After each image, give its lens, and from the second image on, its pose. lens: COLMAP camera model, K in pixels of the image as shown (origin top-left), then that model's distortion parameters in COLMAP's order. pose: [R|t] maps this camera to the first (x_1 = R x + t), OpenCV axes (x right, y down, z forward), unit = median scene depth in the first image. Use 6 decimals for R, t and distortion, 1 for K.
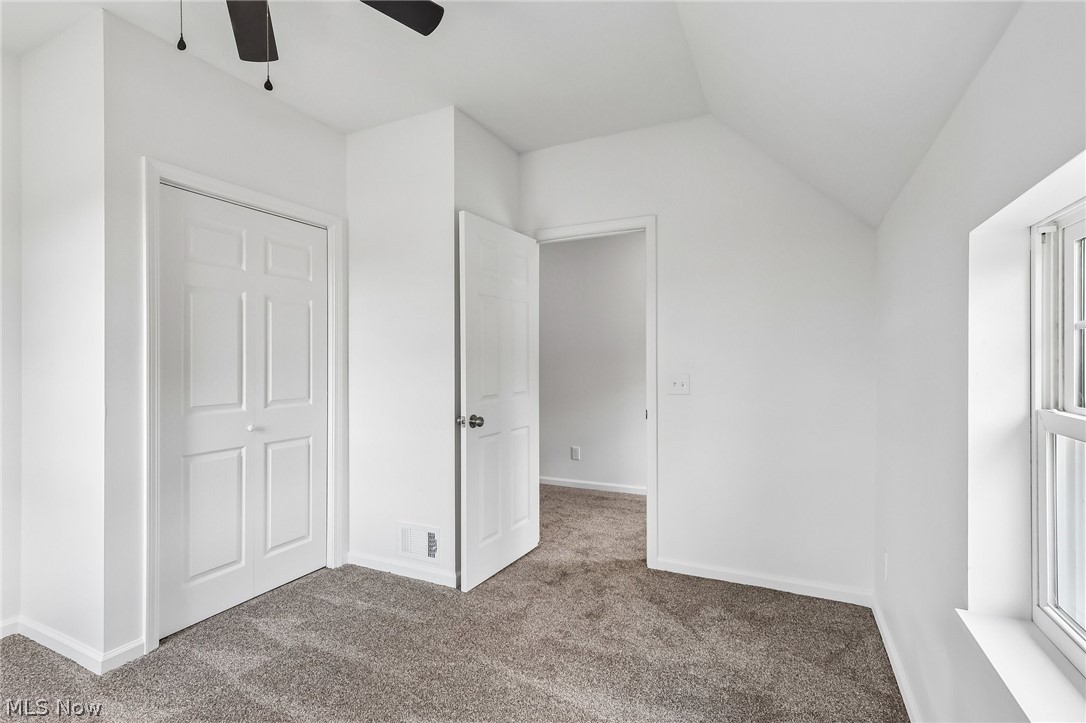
lens RADIAL K [[503.8, 0, 541.0], [0, 503.8, 357.4], [0, 0, 1]] dist [0.005904, 0.001498]
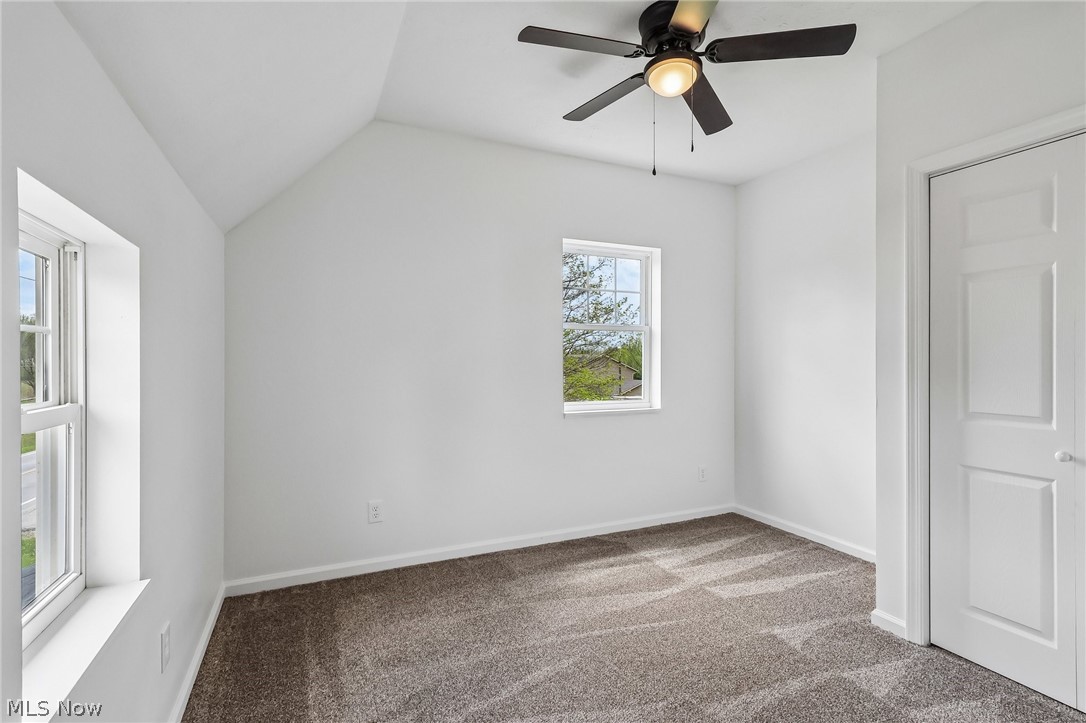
lens RADIAL K [[503.8, 0, 538.8], [0, 503.8, 362.5], [0, 0, 1]] dist [0.005904, 0.001498]
pose [[-0.622884, 0.001317, -0.782313, 0.459304], [-0.002826, 0.999988, 0.003934, 0.010829], [0.782309, 0.004661, -0.622873, 0.952477]]
